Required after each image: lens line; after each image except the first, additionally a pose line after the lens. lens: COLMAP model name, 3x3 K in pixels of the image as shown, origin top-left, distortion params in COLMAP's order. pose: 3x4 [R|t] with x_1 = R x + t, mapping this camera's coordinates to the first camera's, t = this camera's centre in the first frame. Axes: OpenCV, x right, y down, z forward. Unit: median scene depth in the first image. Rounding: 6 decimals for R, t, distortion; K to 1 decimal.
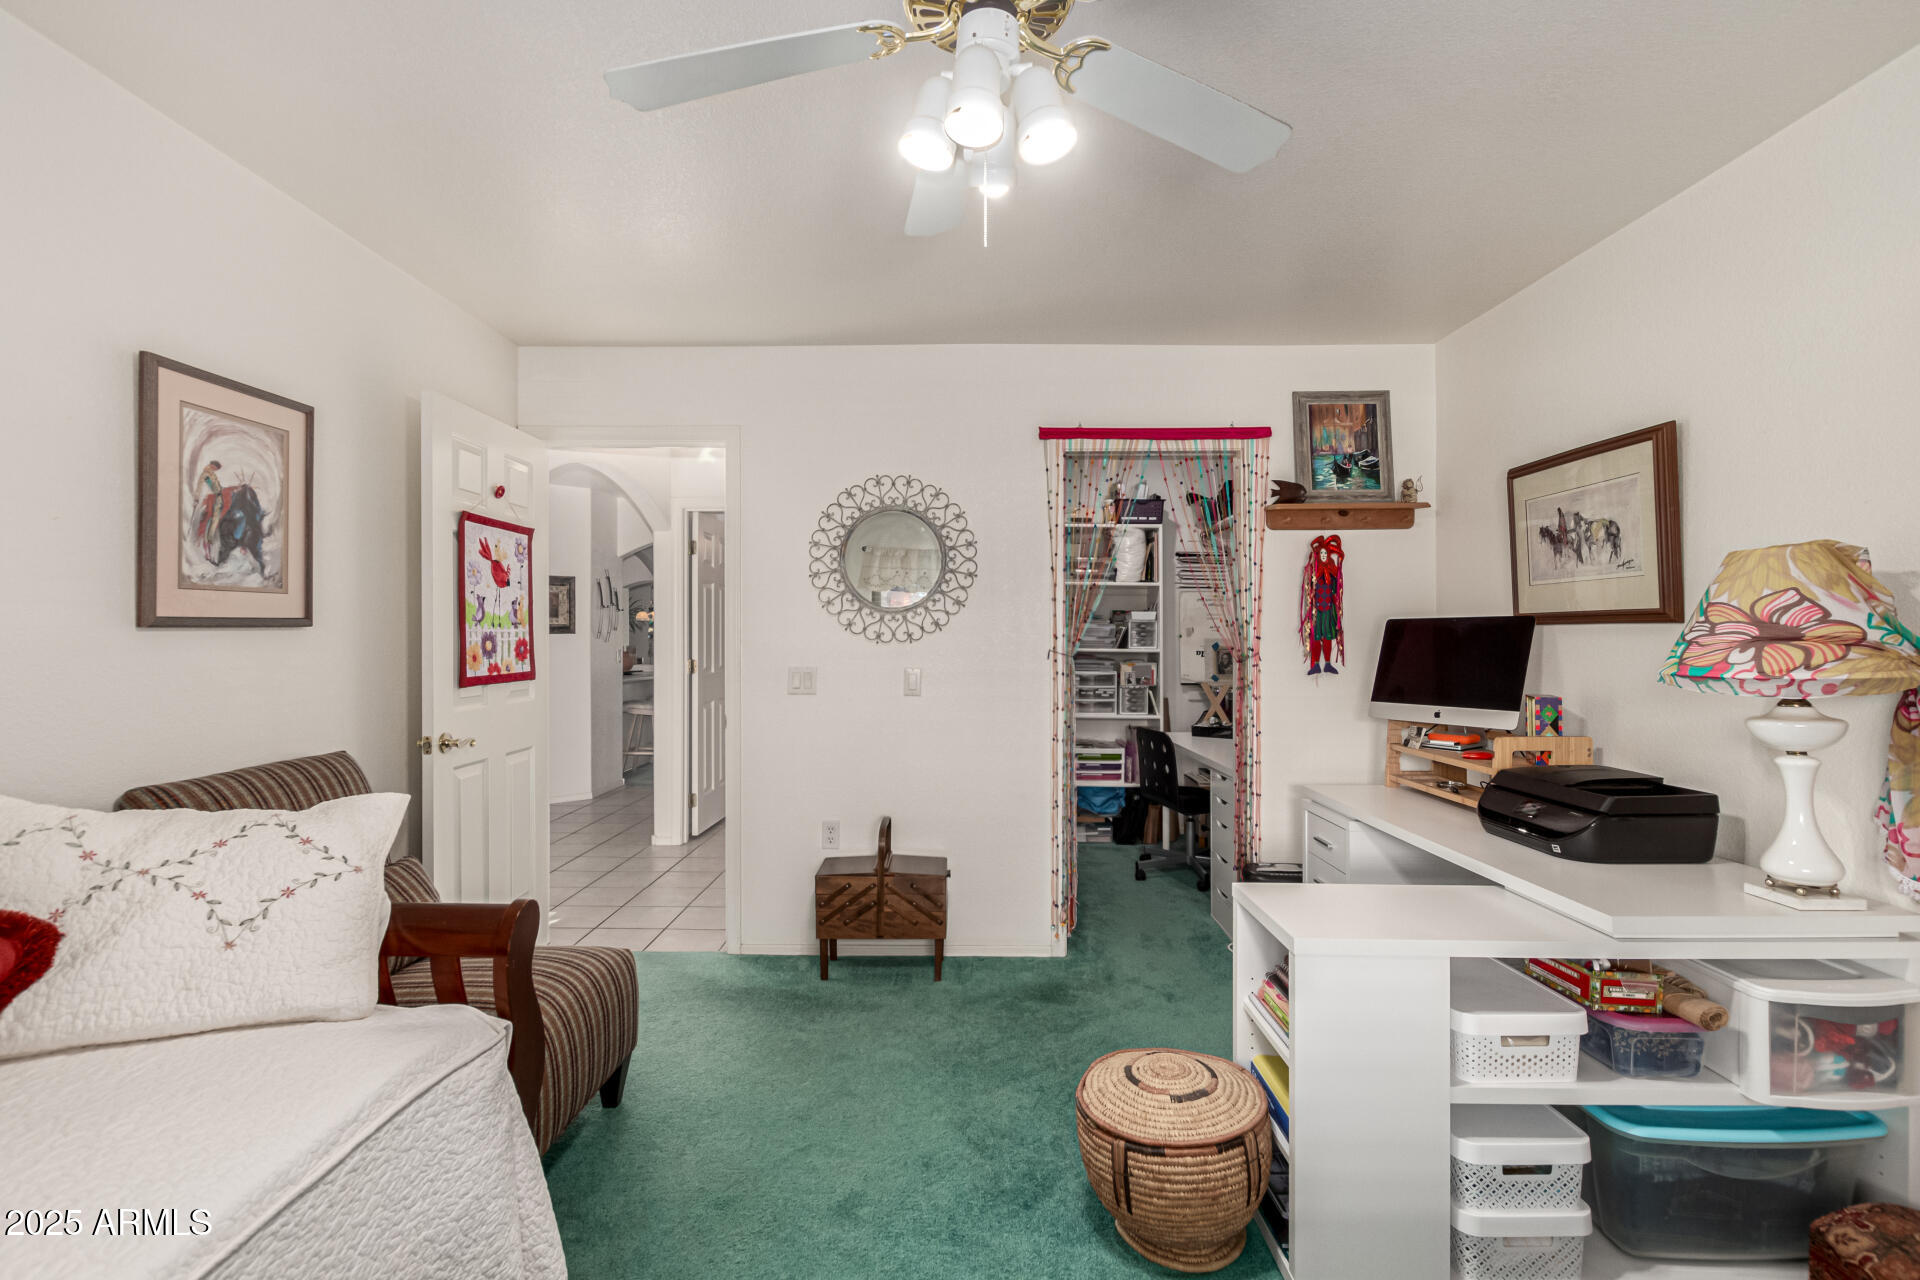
lens RADIAL K [[886.7, 0, 958.3], [0, 886.7, 640.0], [0, 0, 1]] dist [0.005517, -0.003360]
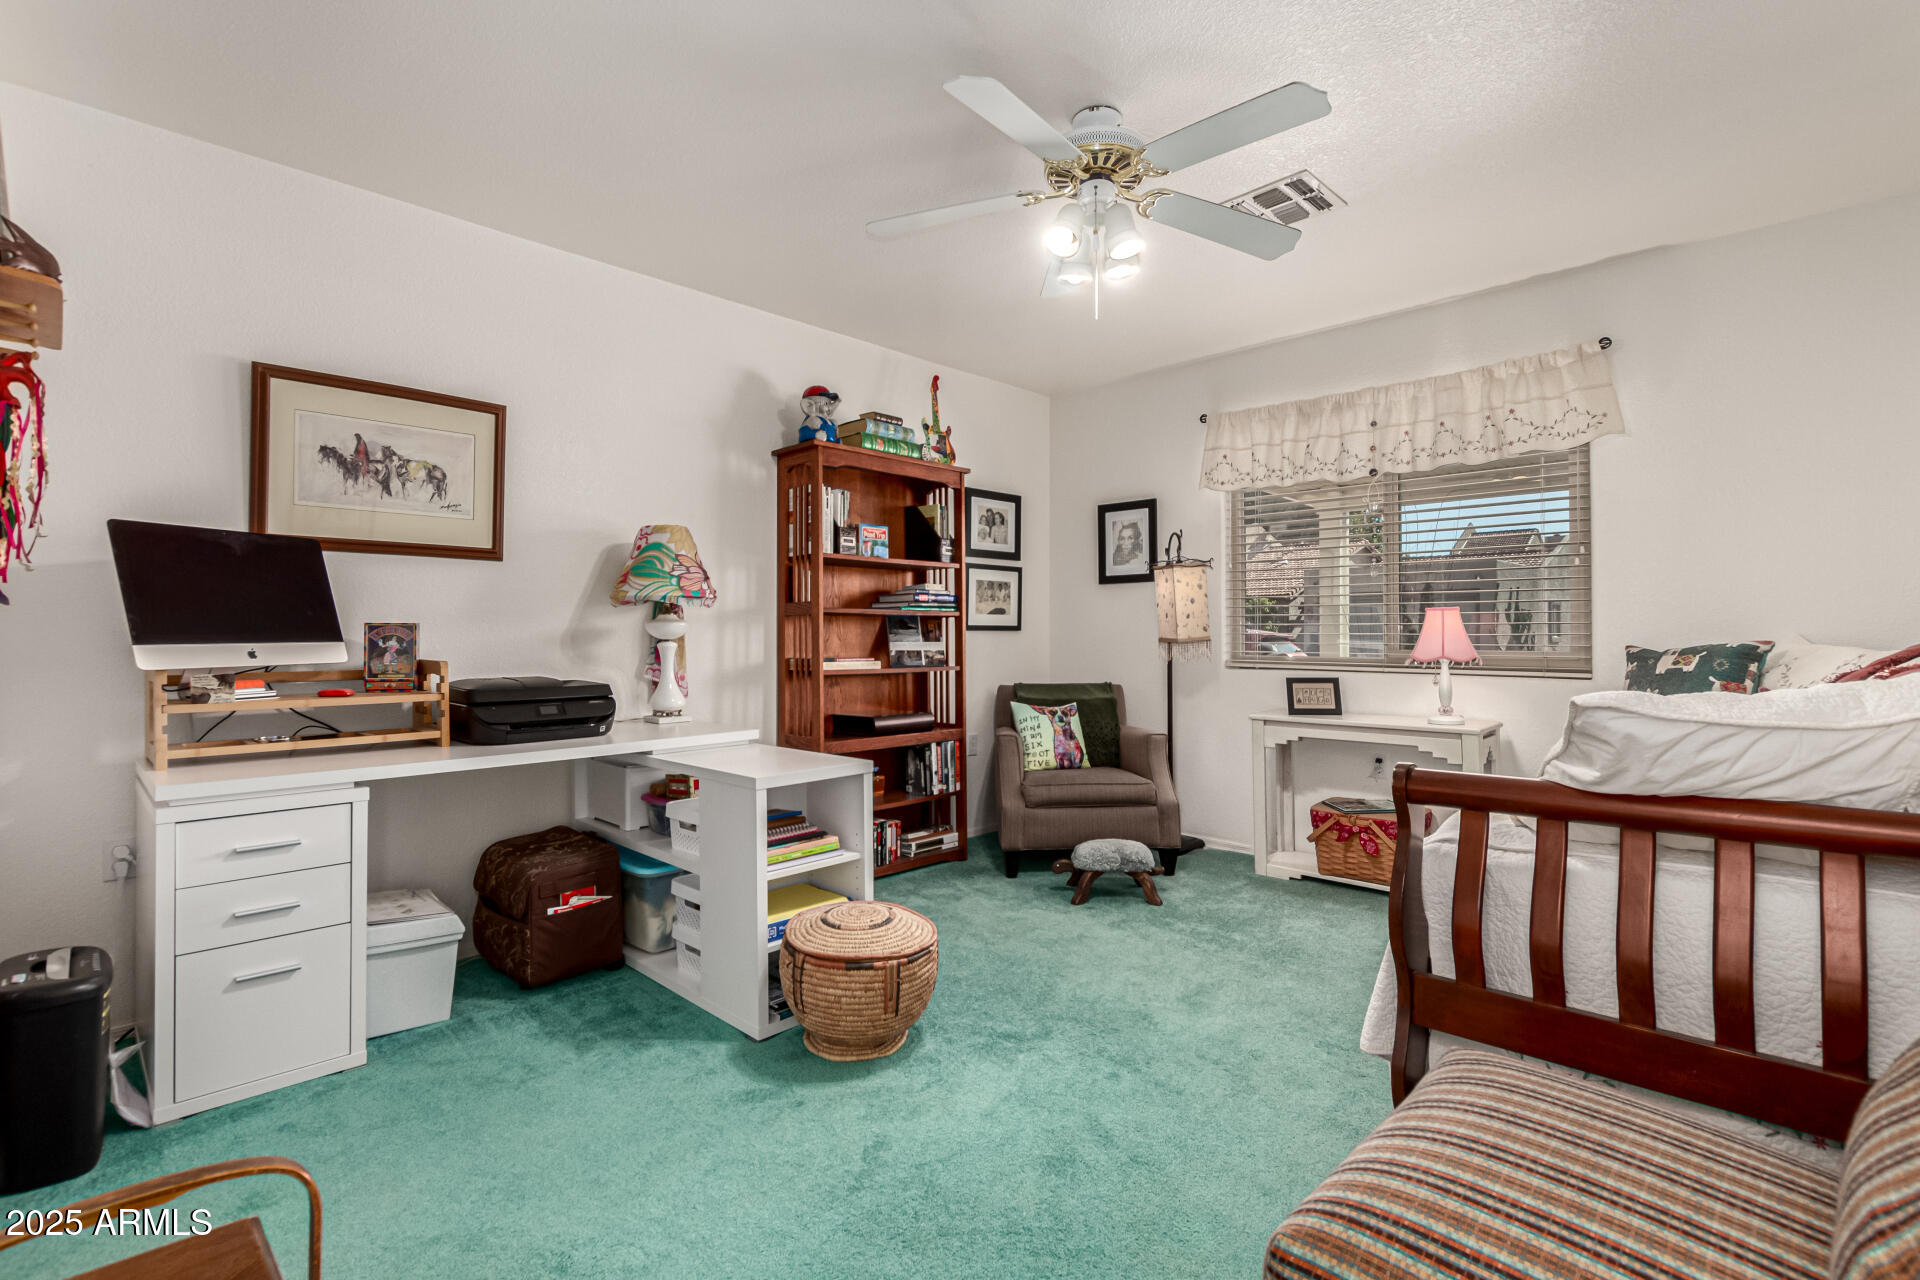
lens RADIAL K [[886.7, 0, 959.6], [0, 886.7, 630.1], [0, 0, 1]] dist [0.005517, -0.003360]
pose [[-0.714443, 0.003369, 0.699686, -0.501951], [0.001412, 0.999993, -0.003373, 0.075319], [-0.699693, -0.001422, -0.714443, 1.274865]]
